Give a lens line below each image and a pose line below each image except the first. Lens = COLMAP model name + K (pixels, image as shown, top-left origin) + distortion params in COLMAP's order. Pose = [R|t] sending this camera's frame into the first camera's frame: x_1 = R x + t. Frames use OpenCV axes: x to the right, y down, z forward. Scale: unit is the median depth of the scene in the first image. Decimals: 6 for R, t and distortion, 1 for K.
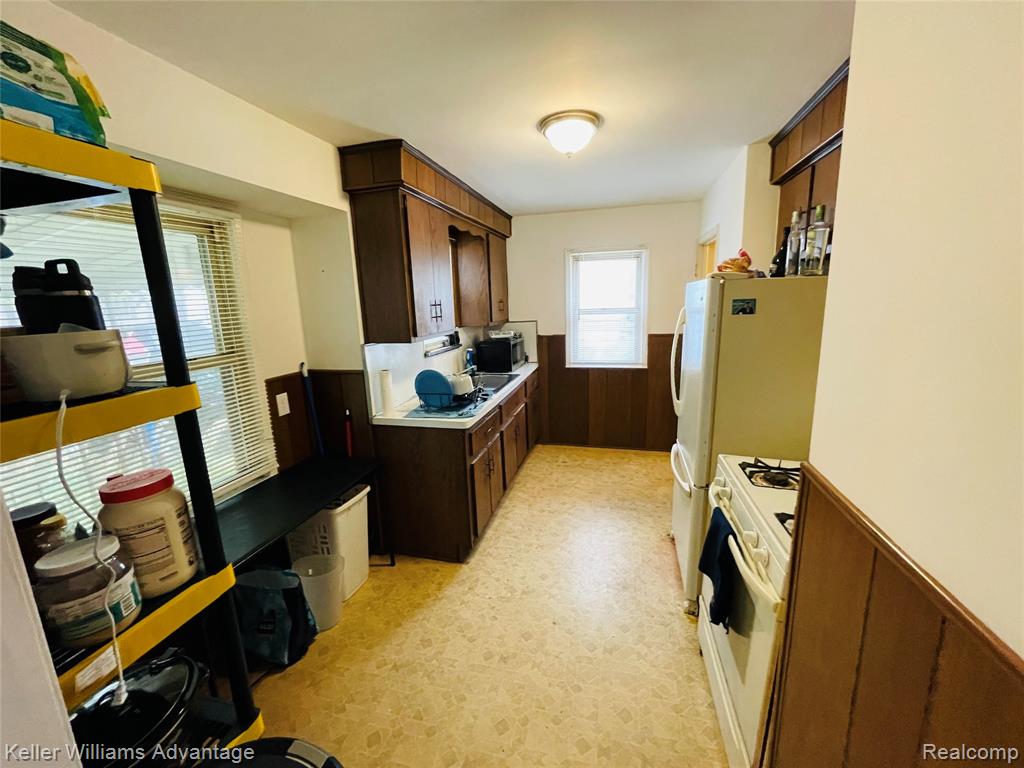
lens RADIAL K [[412.3, 0, 512.0], [0, 412.3, 382.0], [0, 0, 1]] dist [-0.003526, 0.001144]
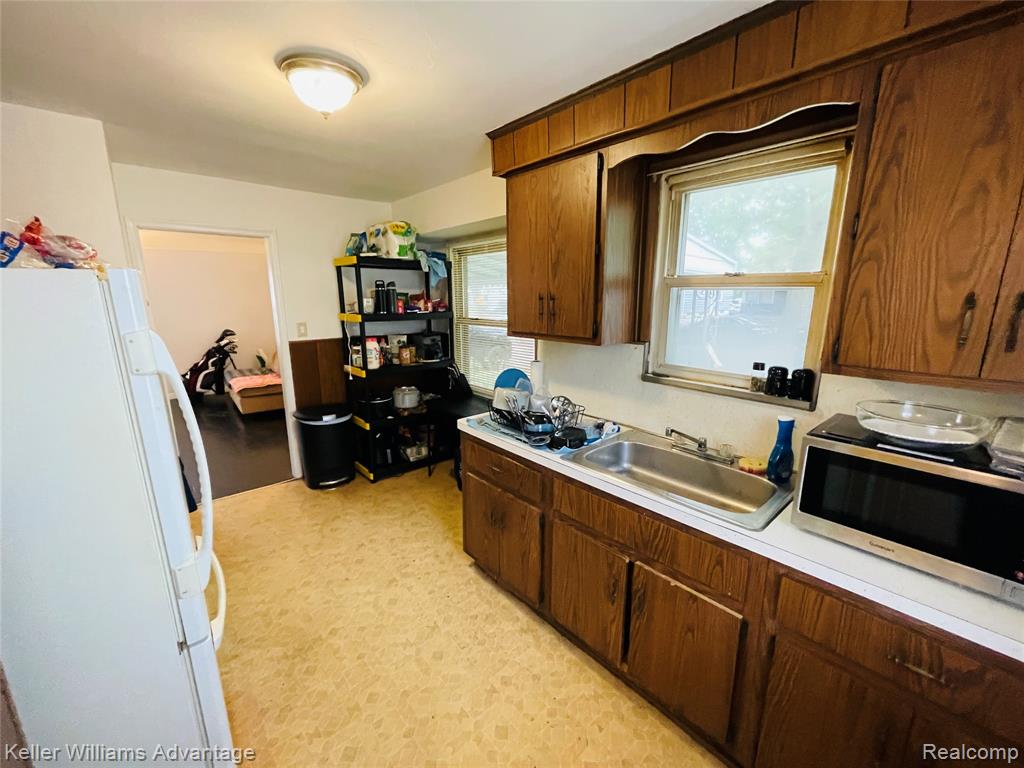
lens RADIAL K [[412.3, 0, 511.8], [0, 412.3, 386.7], [0, 0, 1]] dist [-0.003526, 0.001144]
pose [[-0.562794, 0.220173, -0.796735, 0.664998], [-0.127624, 0.929171, 0.346921, -0.383422], [0.816686, 0.296927, -0.494832, 1.852120]]
